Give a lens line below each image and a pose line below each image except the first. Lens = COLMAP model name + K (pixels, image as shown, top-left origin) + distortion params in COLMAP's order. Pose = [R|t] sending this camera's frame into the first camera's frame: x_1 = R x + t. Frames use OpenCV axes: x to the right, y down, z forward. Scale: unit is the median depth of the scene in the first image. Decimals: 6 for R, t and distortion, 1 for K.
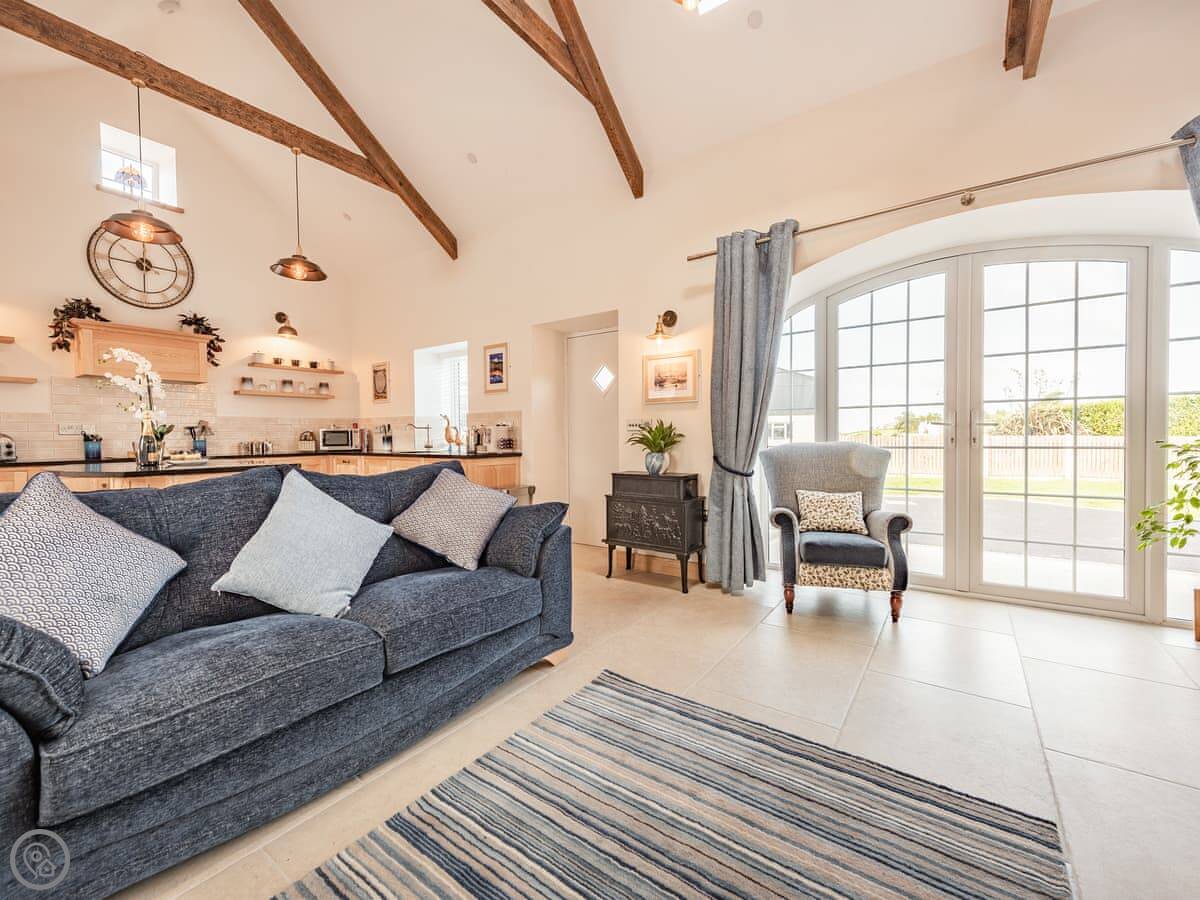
lens RADIAL K [[466.9, 0, 624.4], [0, 466.9, 446.0], [0, 0, 1]] dist [0.000072, -0.000499]
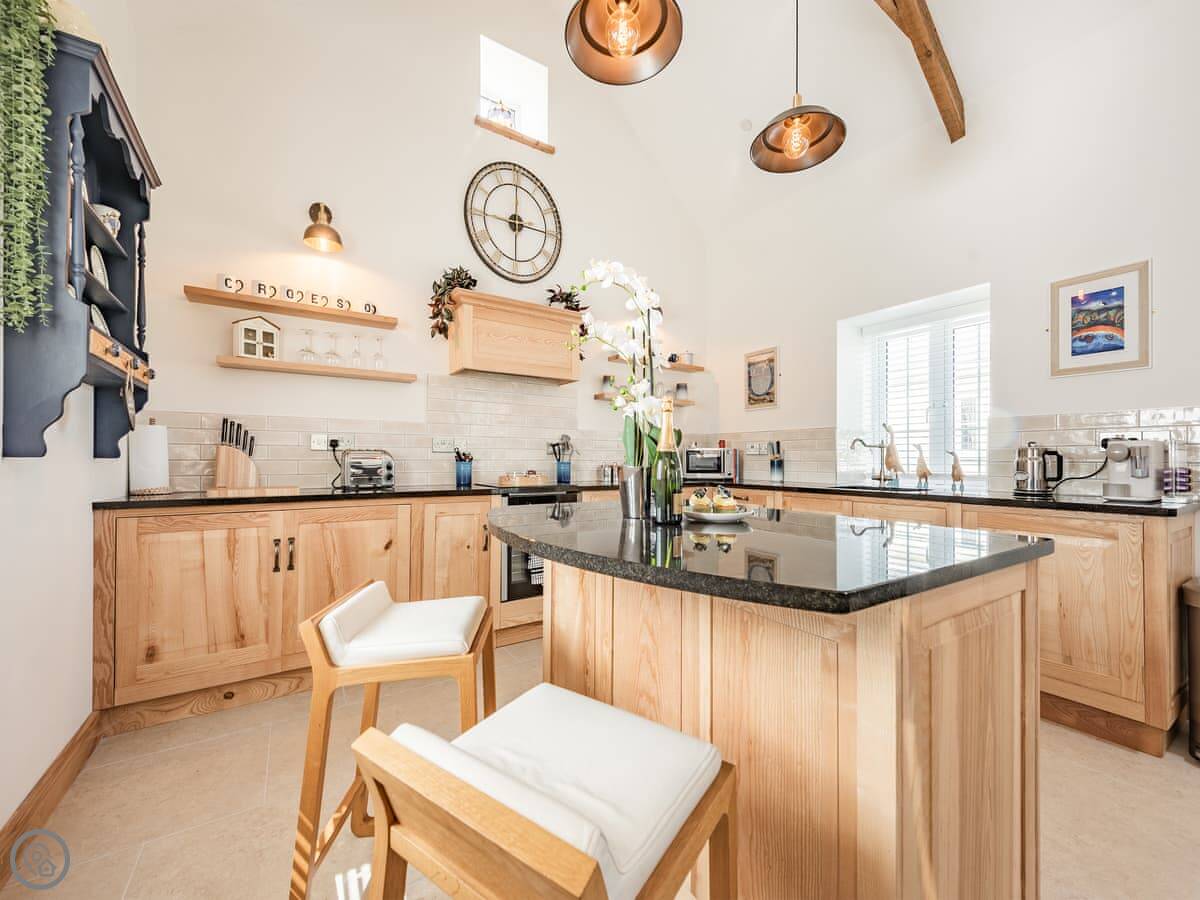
lens RADIAL K [[474.5, 0, 609.2], [0, 474.5, 458.0], [0, 0, 1]] dist [0.003538, -0.000066]
pose [[0.913287, 0.011421, -0.407157, -0.547199], [-0.021989, 0.999532, -0.021285, -0.004283], [0.406723, 0.028393, 0.913110, 0.359725]]
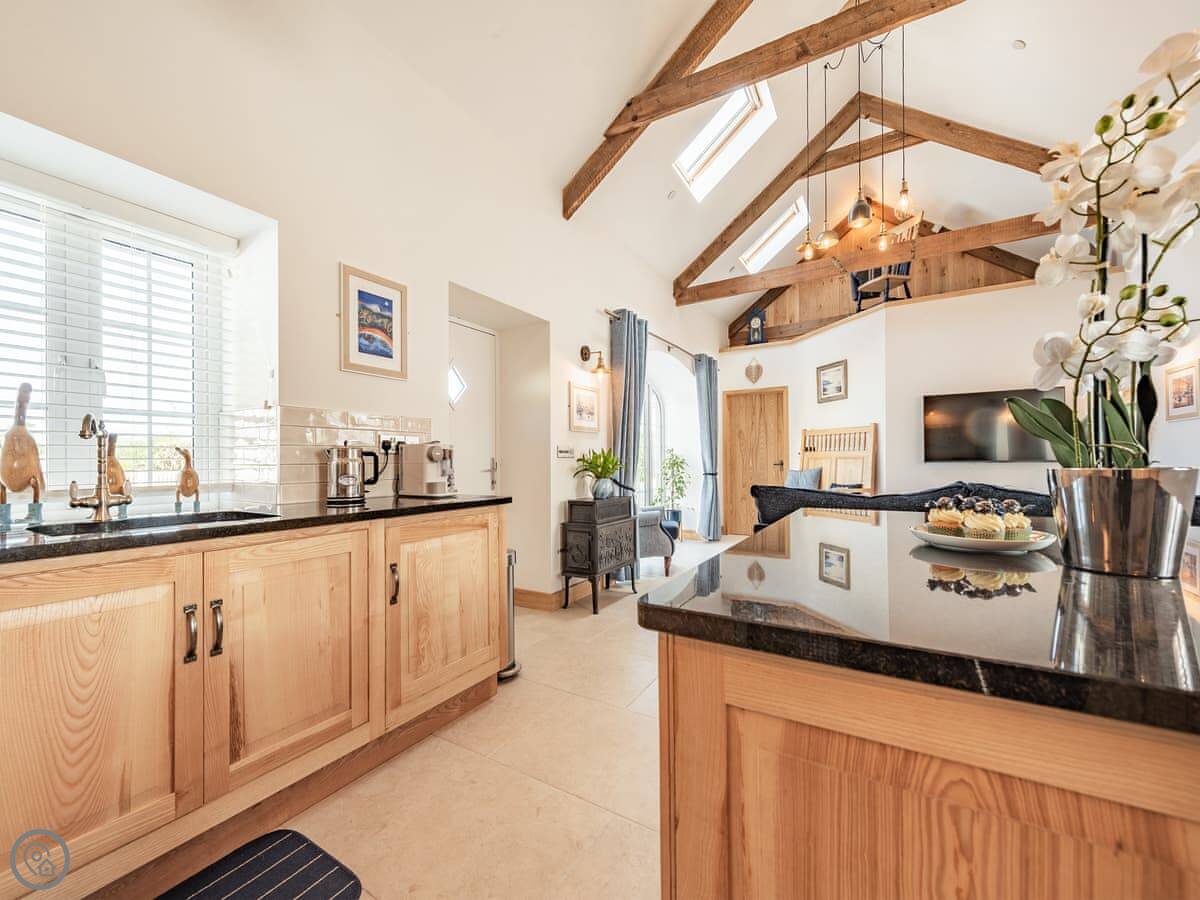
lens RADIAL K [[474.5, 0, 609.2], [0, 474.5, 458.0], [0, 0, 1]] dist [0.003538, -0.000066]
pose [[-0.024306, 0.017624, 0.999549, -0.795941], [0.033719, 0.999290, -0.016800, -0.010737], [-0.999136, 0.033295, -0.024883, 0.794637]]
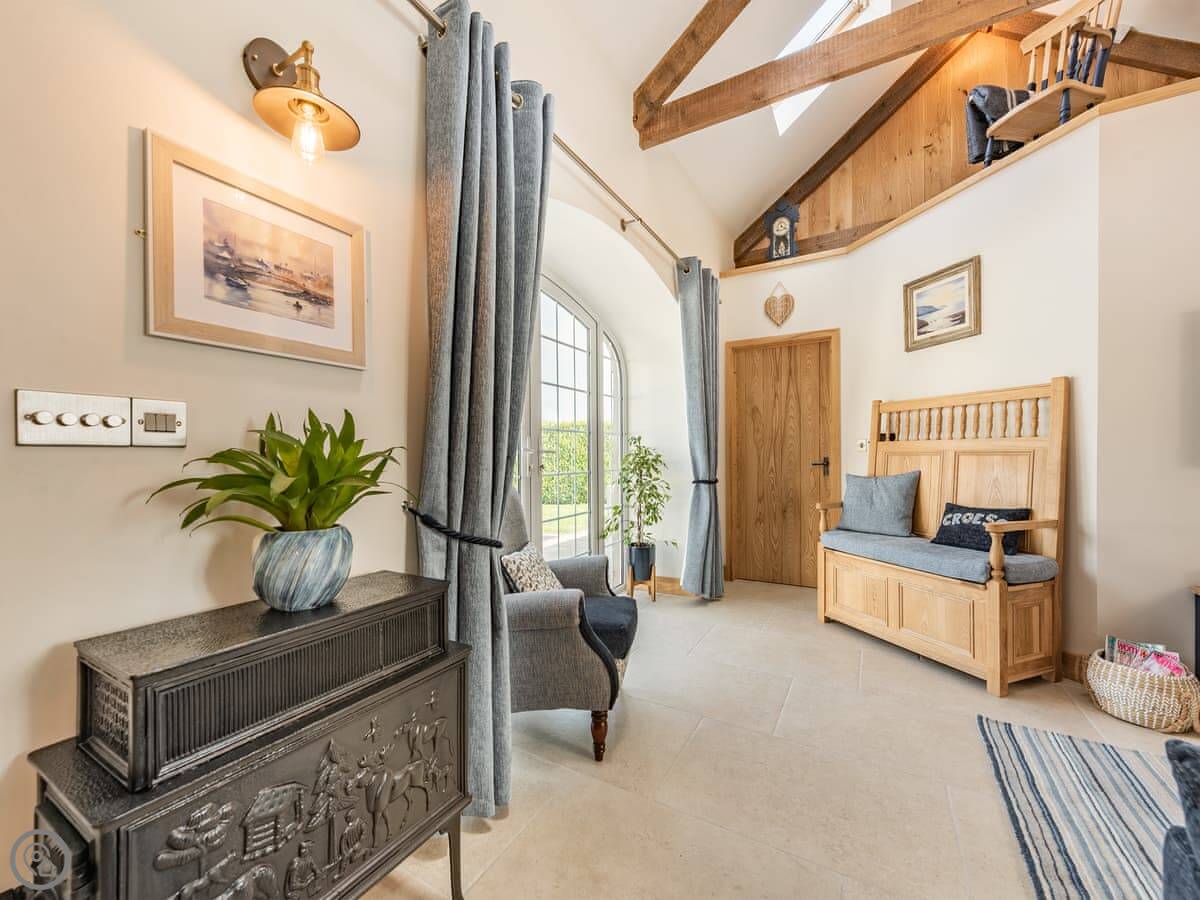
lens RADIAL K [[468.6, 0, 621.2], [0, 468.6, 458.8], [0, 0, 1]] dist [0.009876, -0.000132]
pose [[-0.066743, 0.006993, 0.997746, -0.174958], [0.032554, 0.999458, -0.004827, -0.015567], [-0.997239, 0.032159, -0.066935, 0.654607]]
